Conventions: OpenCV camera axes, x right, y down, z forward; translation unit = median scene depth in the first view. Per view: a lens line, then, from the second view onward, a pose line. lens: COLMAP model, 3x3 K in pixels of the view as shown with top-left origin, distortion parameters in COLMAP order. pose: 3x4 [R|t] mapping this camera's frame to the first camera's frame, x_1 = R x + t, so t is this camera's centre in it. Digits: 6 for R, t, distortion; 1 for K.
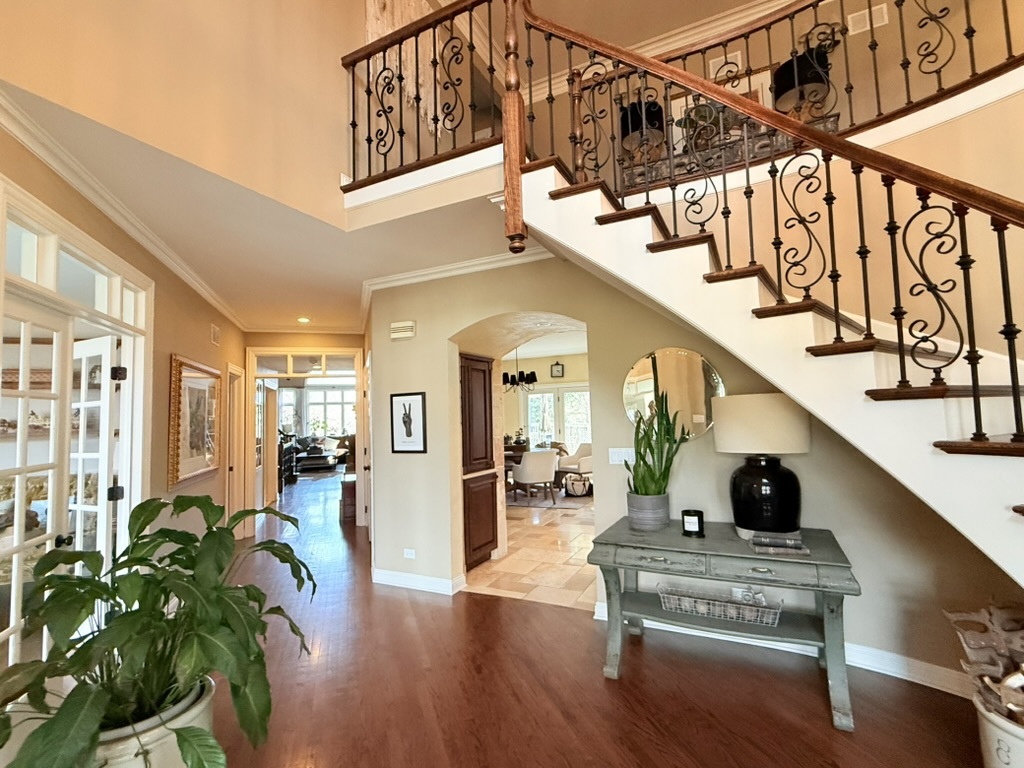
lens RADIAL K [[479.6, 0, 512.0], [0, 479.6, 384.0], [0, 0, 1]] dist [-0.002620, 0.000515]
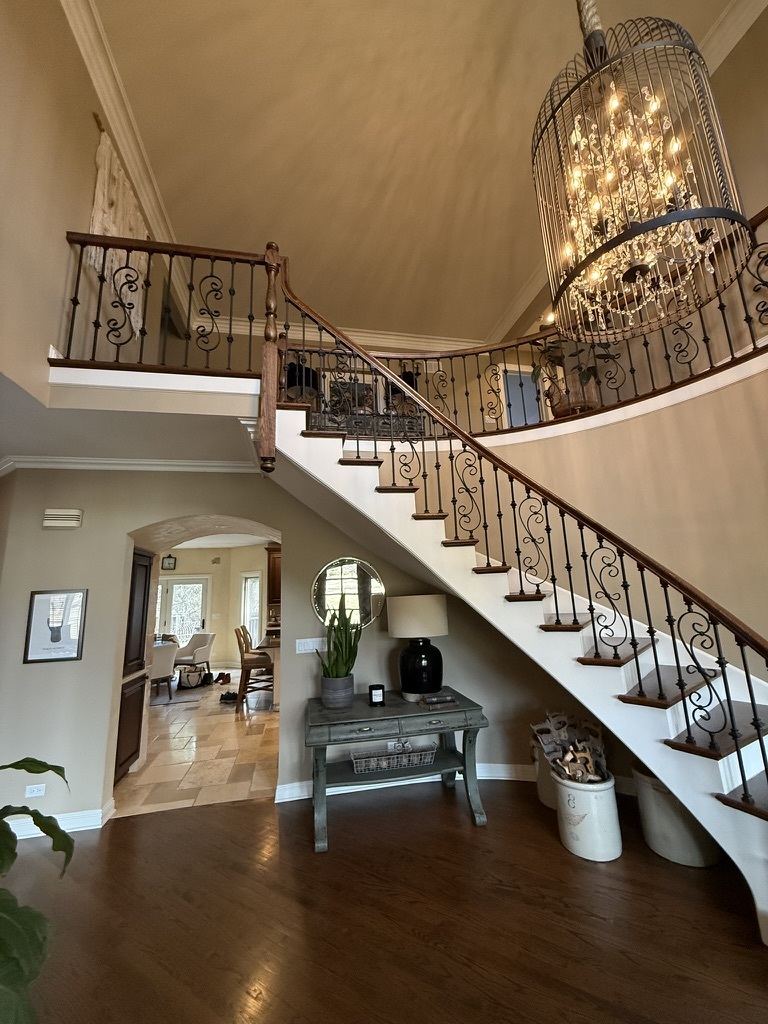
lens RADIAL K [[404.7, 0, 384.0], [0, 404.7, 512.0], [0, 0, 1]] dist [-0.000965, 0.000017]
pose [[0.789038, 0.117638, 0.602976, -0.343086], [-0.023090, 0.986481, -0.162243, -0.025393], [-0.613910, 0.114093, 0.781087, 0.070542]]
